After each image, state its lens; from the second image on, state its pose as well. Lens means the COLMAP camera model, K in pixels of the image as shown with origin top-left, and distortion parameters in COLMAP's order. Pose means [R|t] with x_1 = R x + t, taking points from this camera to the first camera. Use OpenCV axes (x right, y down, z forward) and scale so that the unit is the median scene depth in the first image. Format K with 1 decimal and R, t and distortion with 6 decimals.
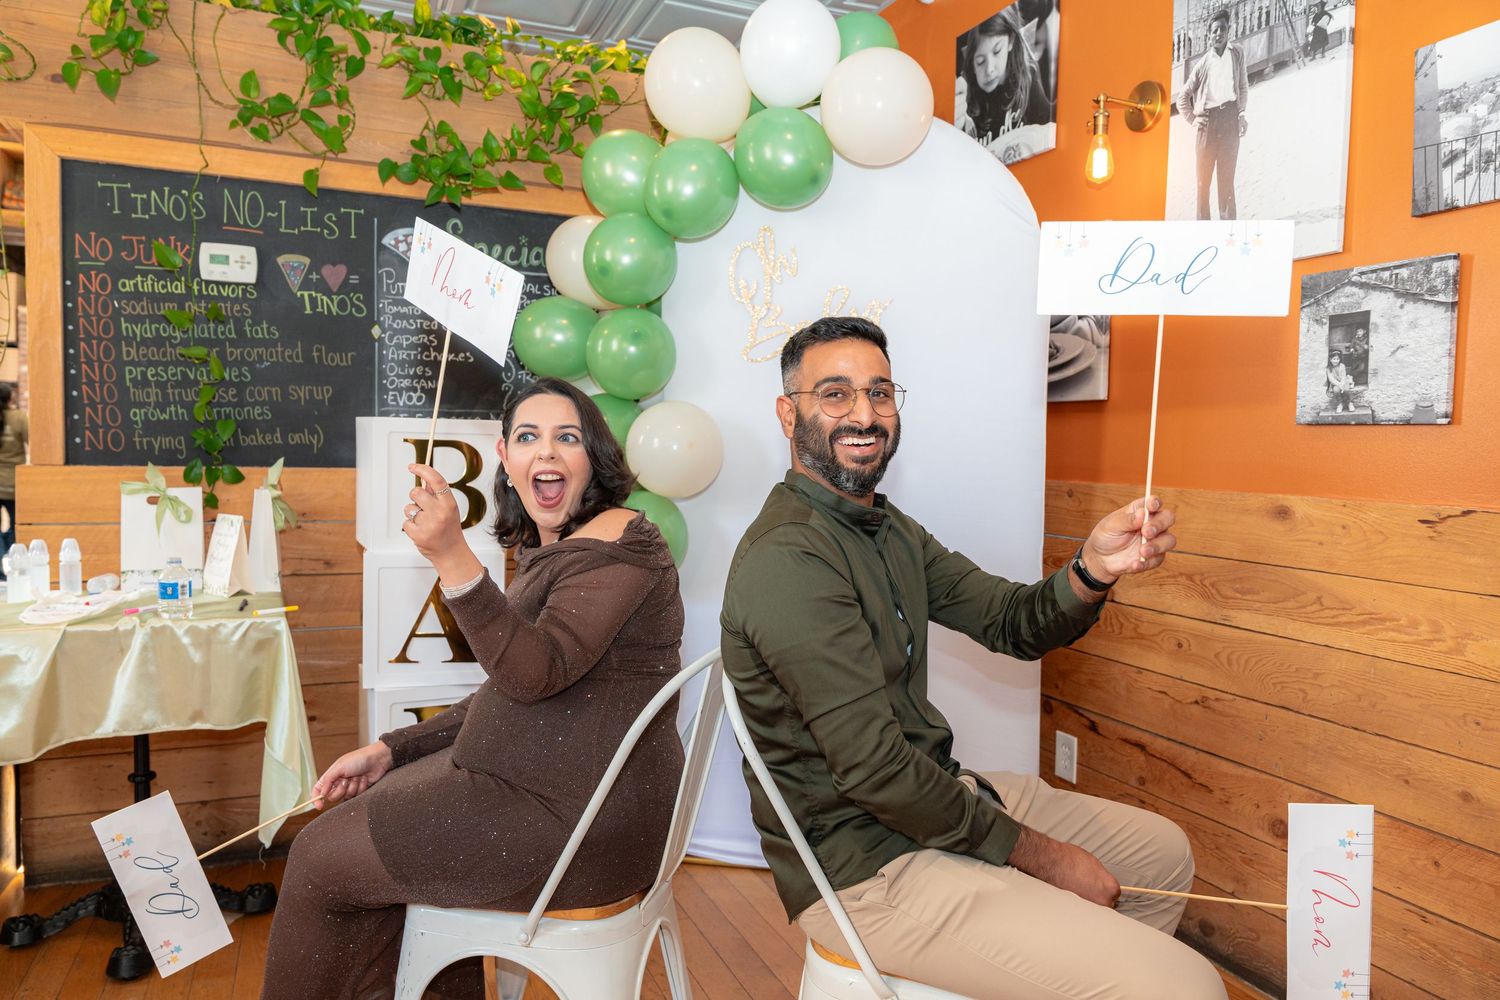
lens RADIAL K [[1023.4, 0, 749.4], [0, 1023.4, 502.3], [0, 0, 1]] dist [-0.007574, -0.003584]
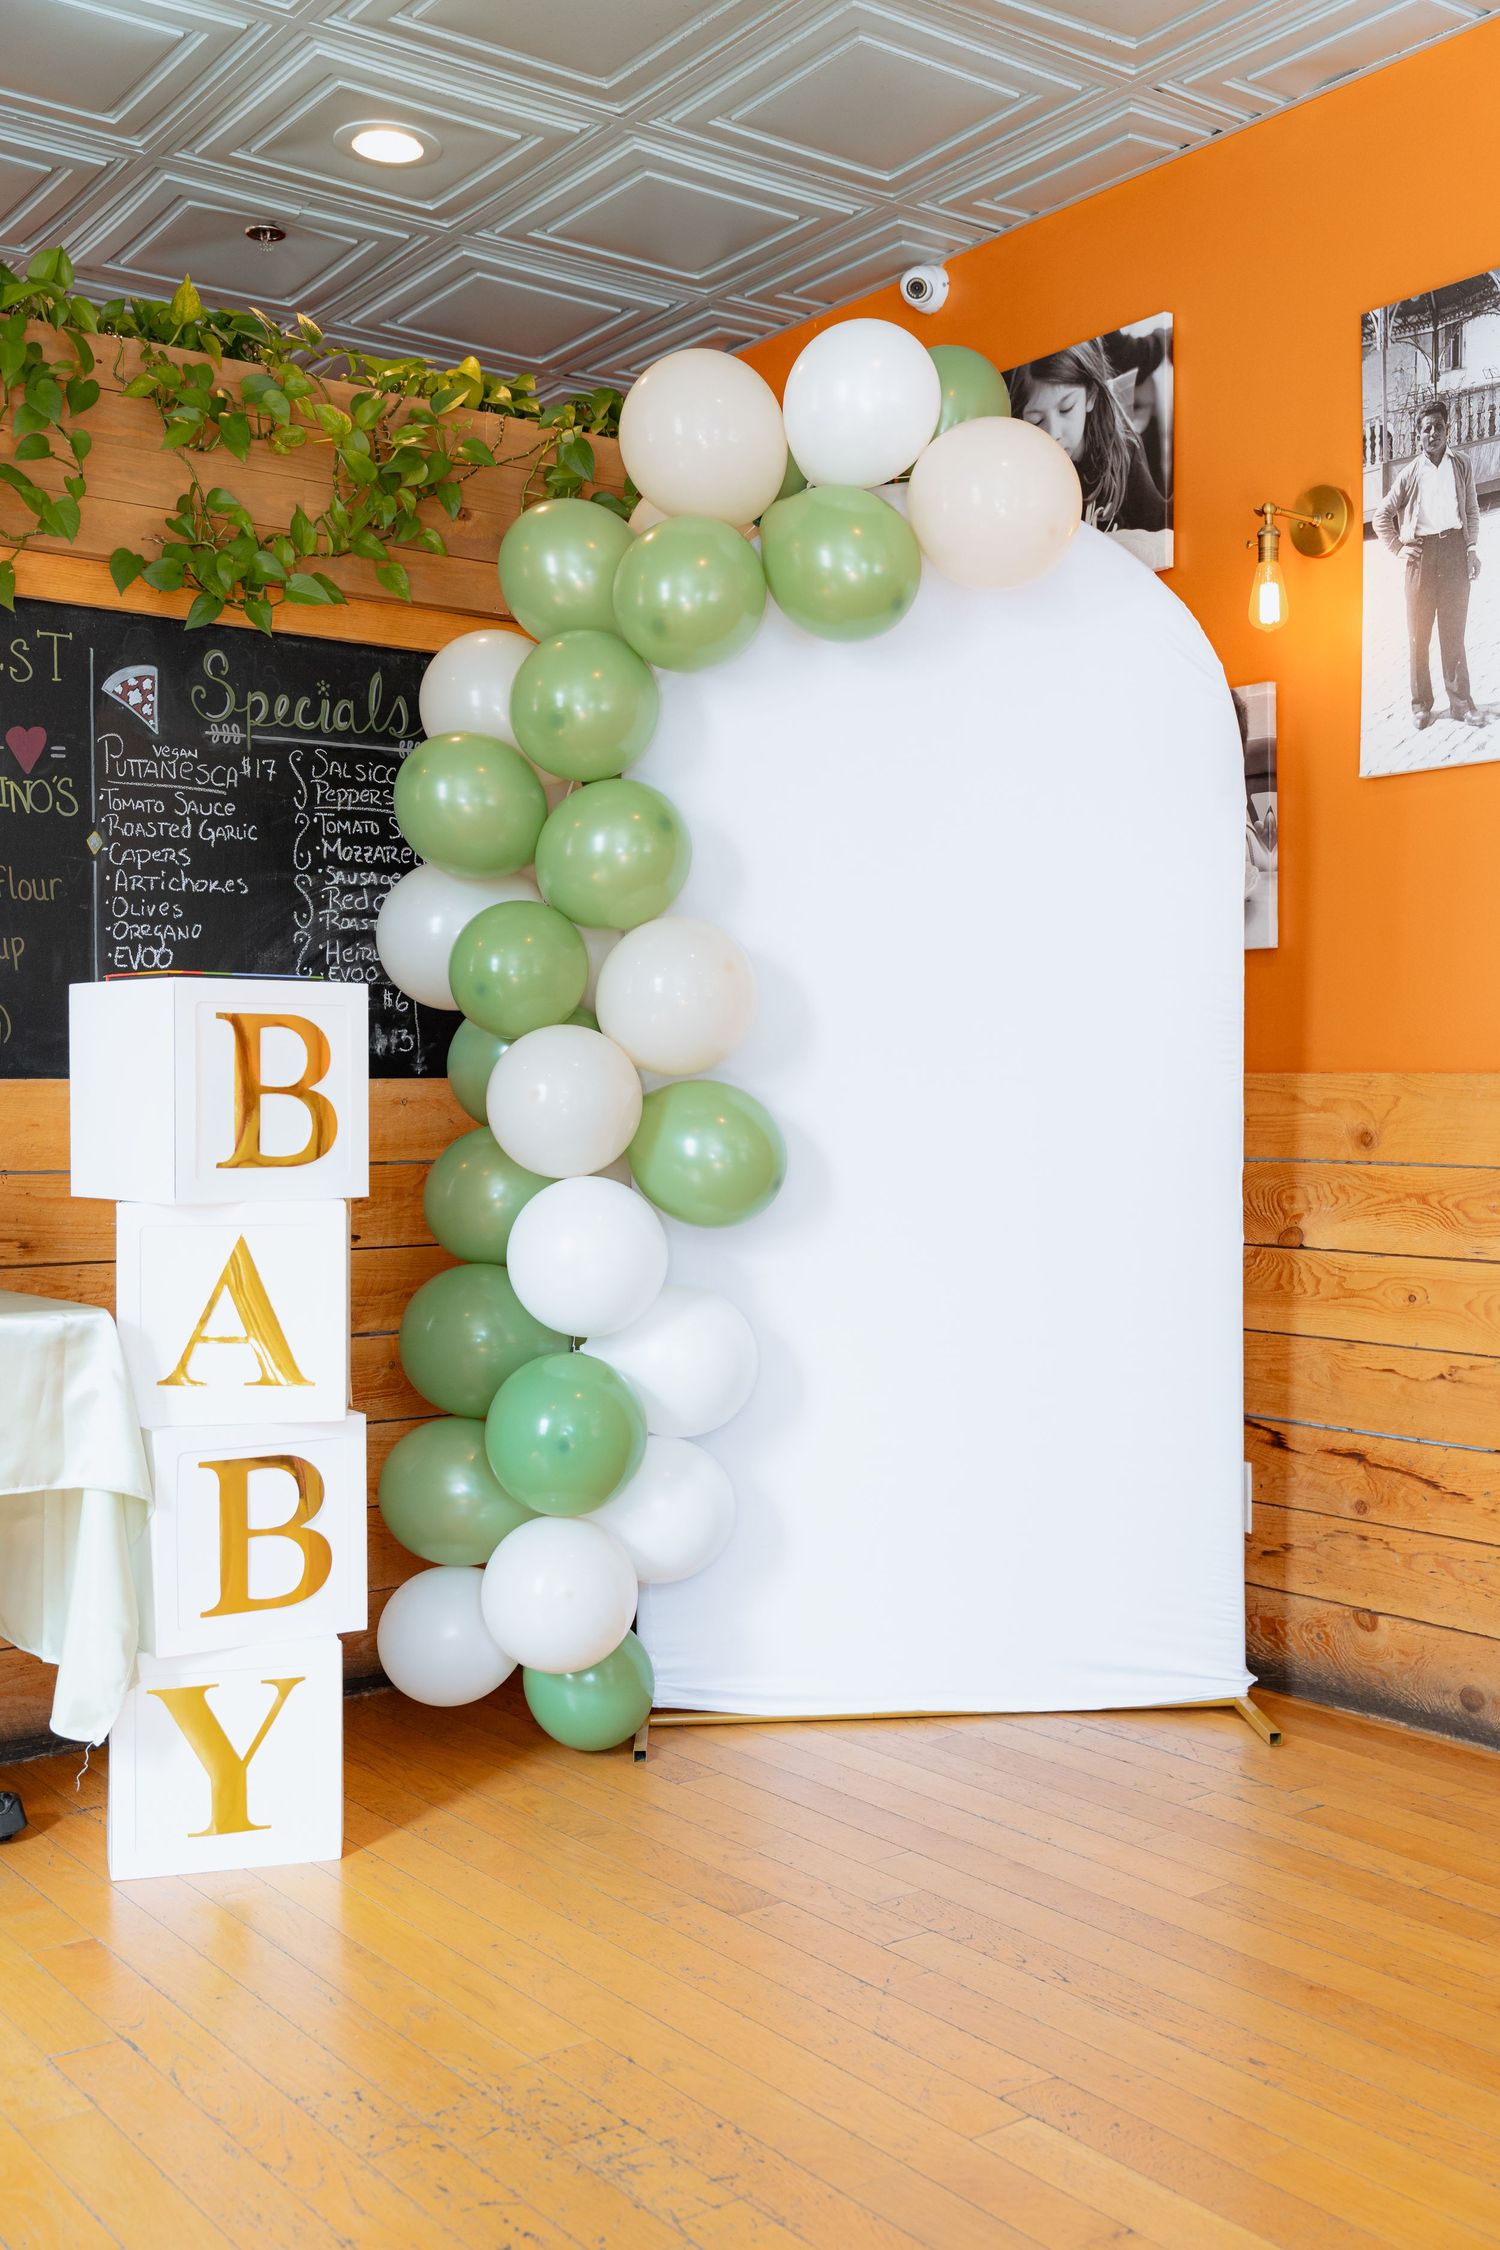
lens RADIAL K [[2232.5, 0, 750.1], [0, 2232.5, 1119.4], [0, 0, 1]] dist [-0.003655, 0.000000]
pose [[0.970331, -0.026418, 0.240333, -0.319839], [0.035507, 0.998806, -0.033567, 0.045811], [-0.239159, 0.041104, 0.970110, -0.312221]]
